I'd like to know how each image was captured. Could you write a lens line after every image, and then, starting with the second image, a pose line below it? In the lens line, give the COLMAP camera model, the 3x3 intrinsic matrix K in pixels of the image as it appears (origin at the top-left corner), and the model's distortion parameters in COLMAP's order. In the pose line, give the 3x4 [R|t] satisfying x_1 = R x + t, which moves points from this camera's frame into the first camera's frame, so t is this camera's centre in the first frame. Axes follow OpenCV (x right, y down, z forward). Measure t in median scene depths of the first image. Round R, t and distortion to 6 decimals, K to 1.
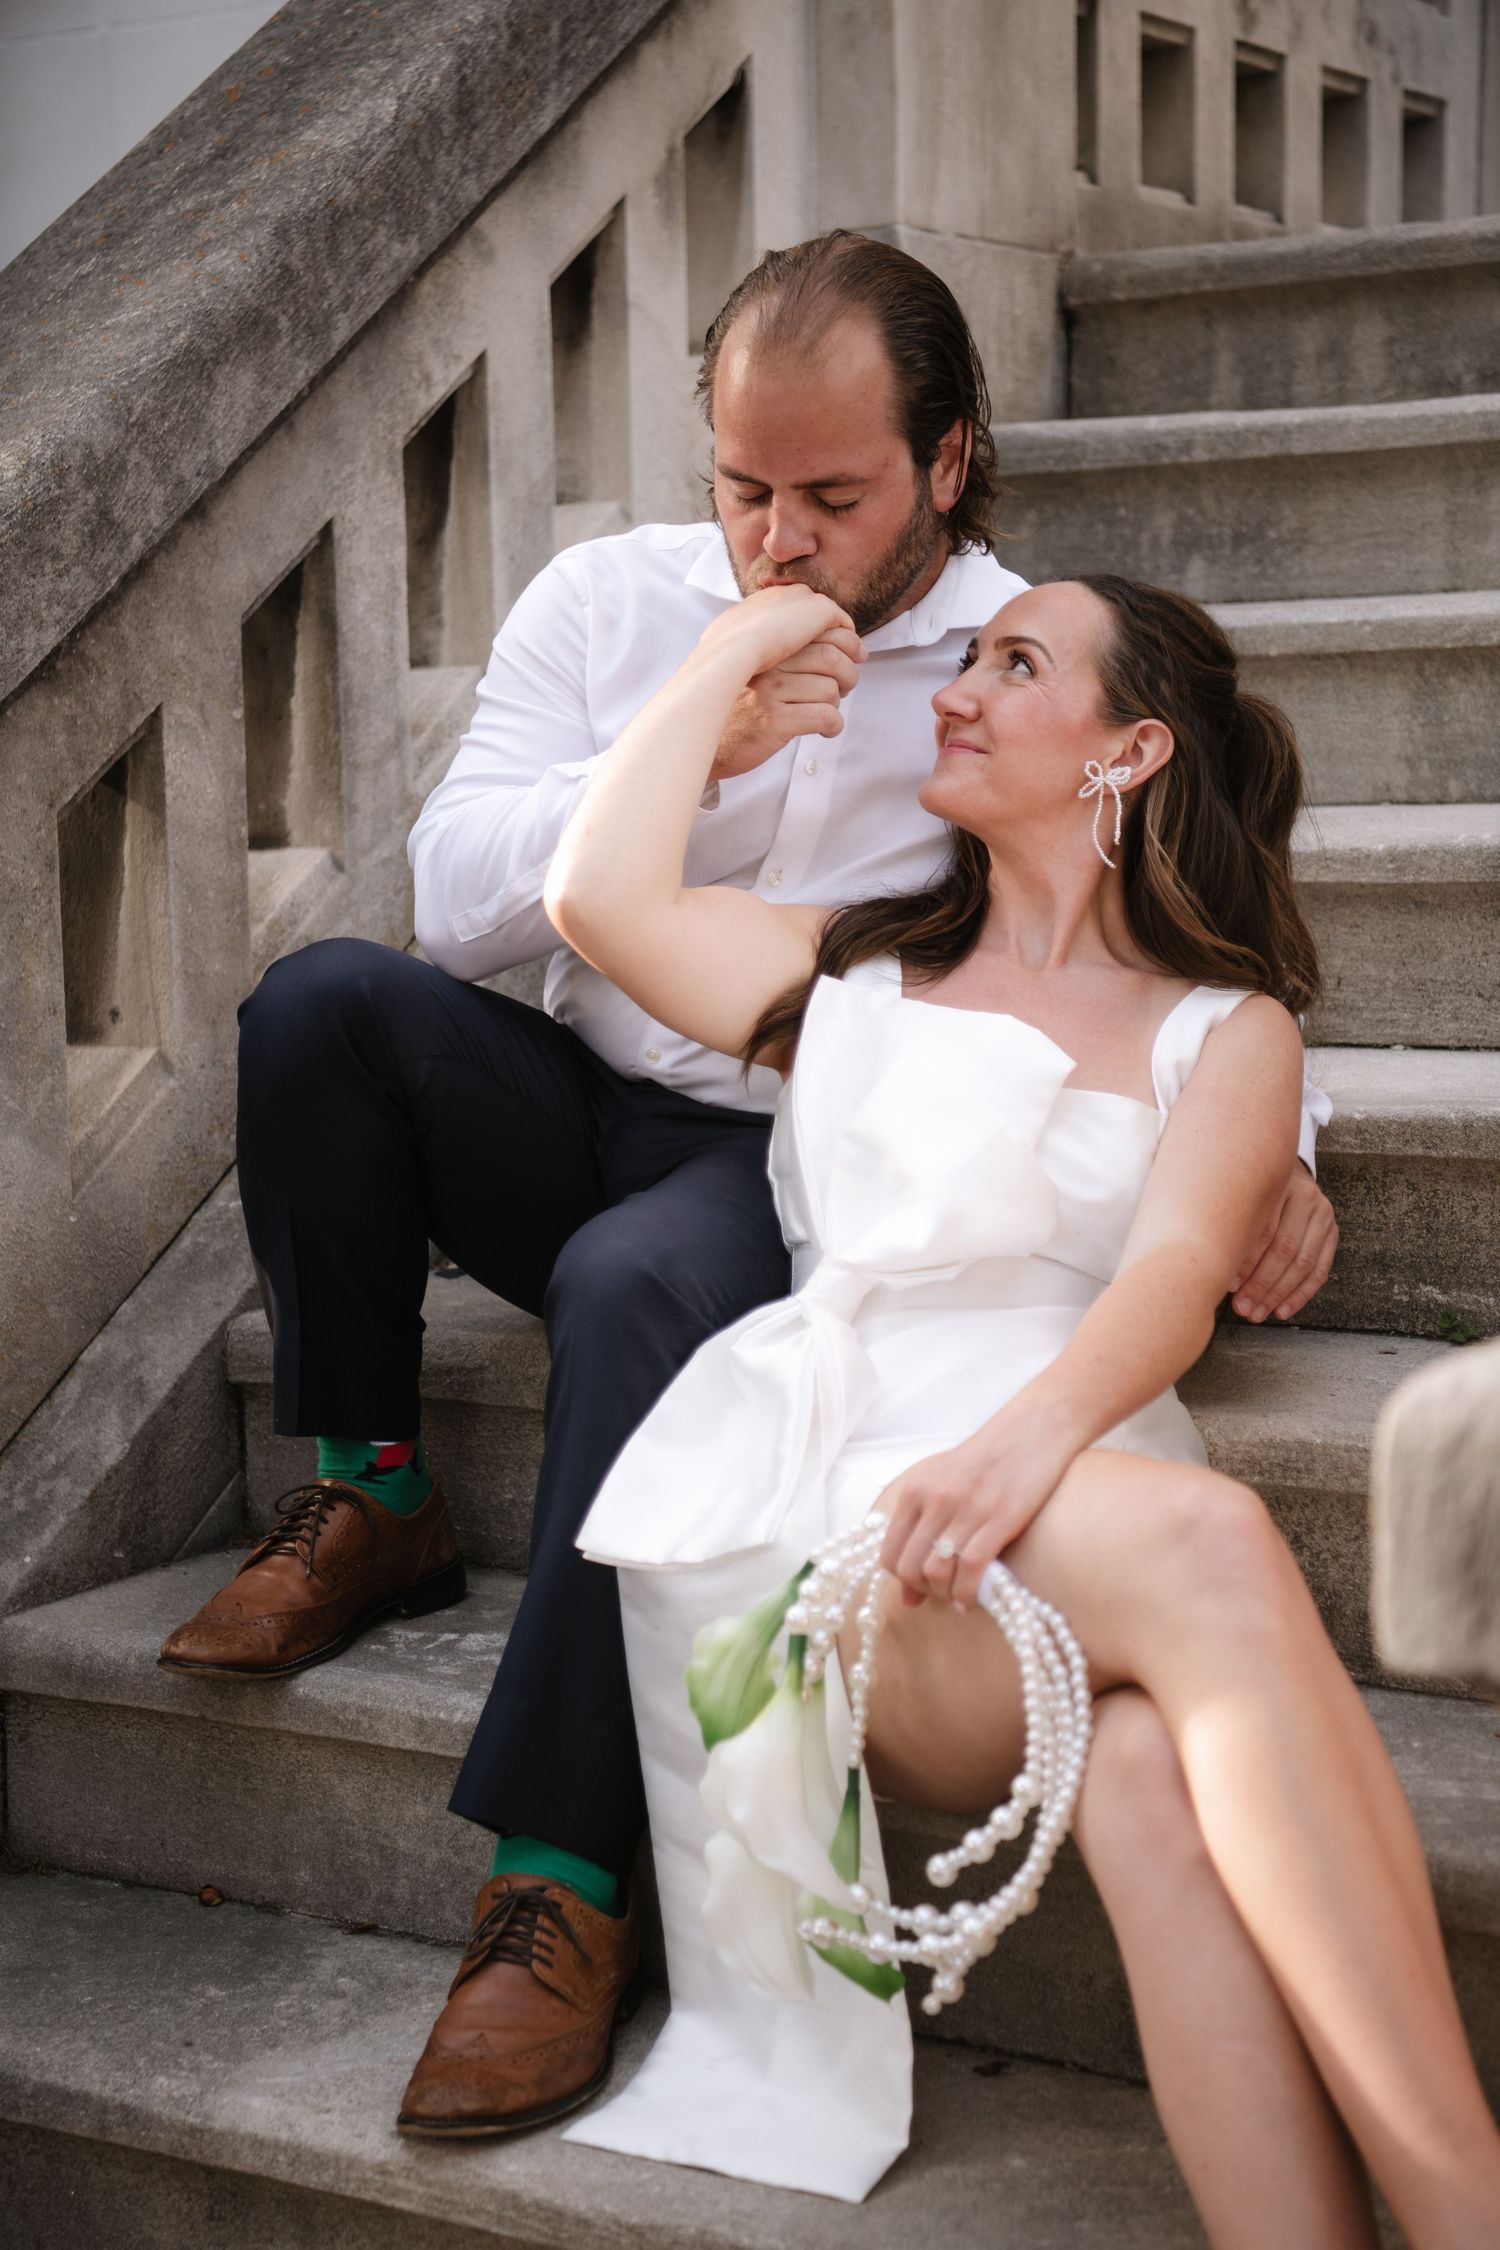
lens RADIAL K [[3827.6, 0, 739.1], [0, 3827.6, 1112.2], [0, 0, 1]] dist [0.291378, 0.000000]
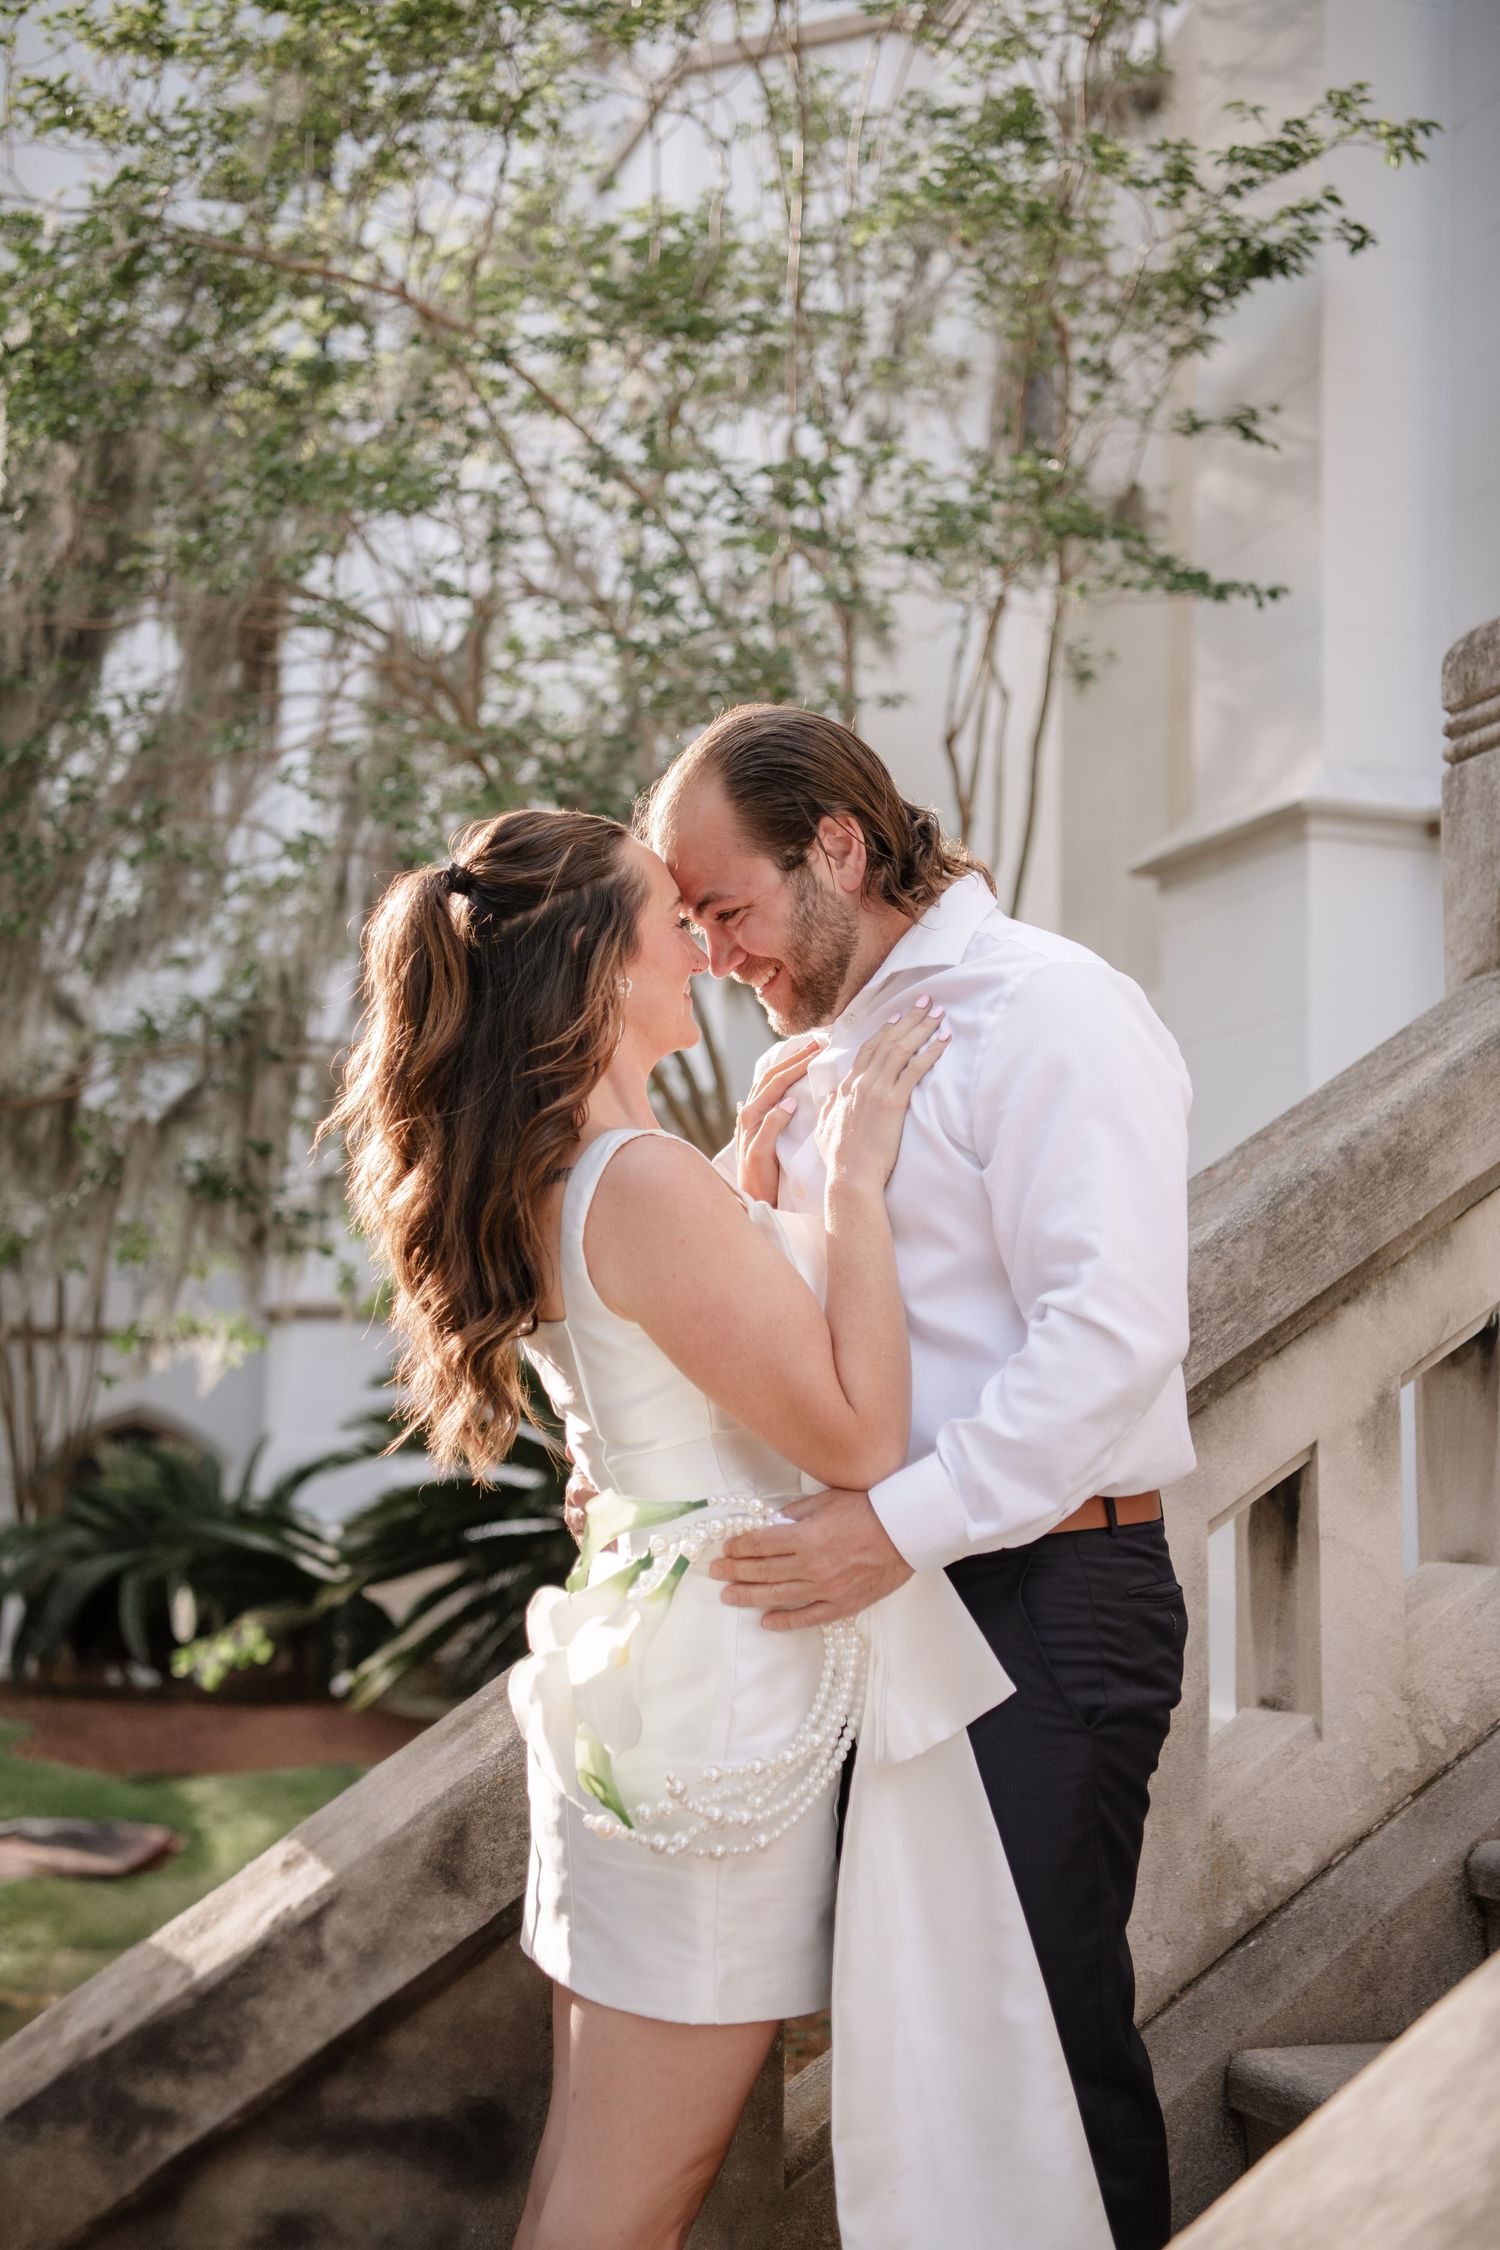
lens RADIAL K [[2943.5, 0, 713.0], [0, 2943.5, 1120.4], [0, 0, 1]] dist [0.149517, 0.000000]
pose [[0.791788, -0.042350, -0.609326, 0.412093], [-0.092070, 0.977919, -0.187608, -0.177348], [0.603817, 0.204647, 0.770405, 0.270363]]
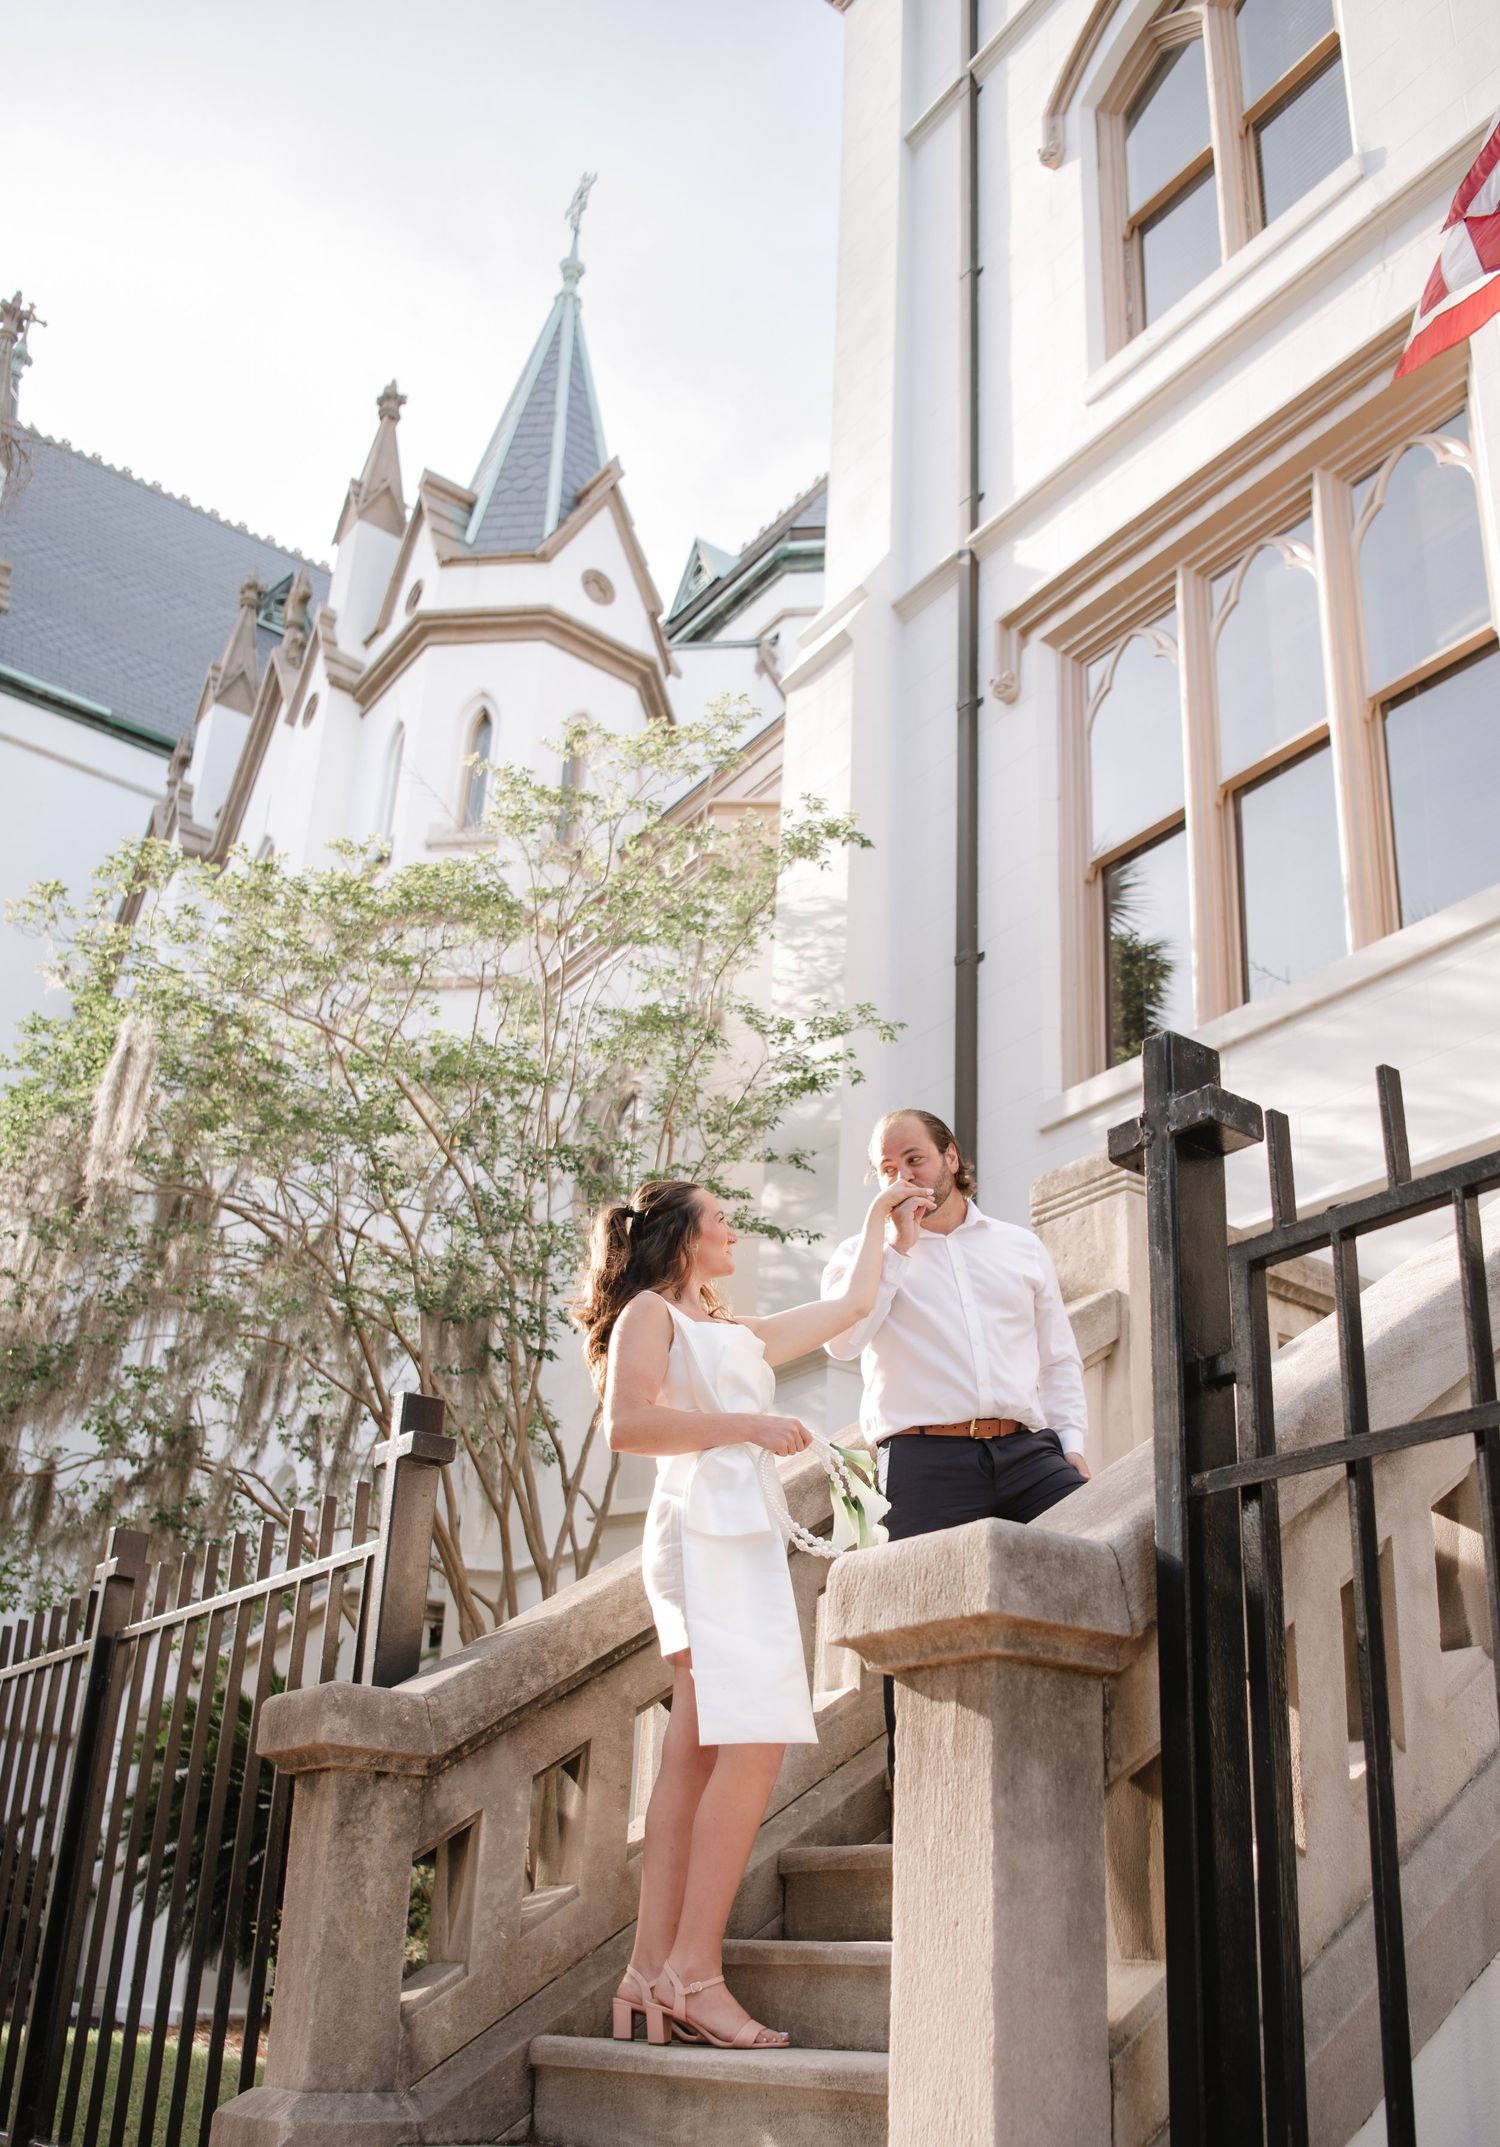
lens RADIAL K [[1945.6, 0, 825.7], [0, 1945.6, 1286.2], [0, 0, 1]] dist [-0.061672, 0.012261]
pose [[0.944751, -0.064782, -0.321324, 0.330350], [-0.084317, 0.899263, -0.429206, 0.266418], [0.316759, 0.432586, 0.844117, -0.227848]]
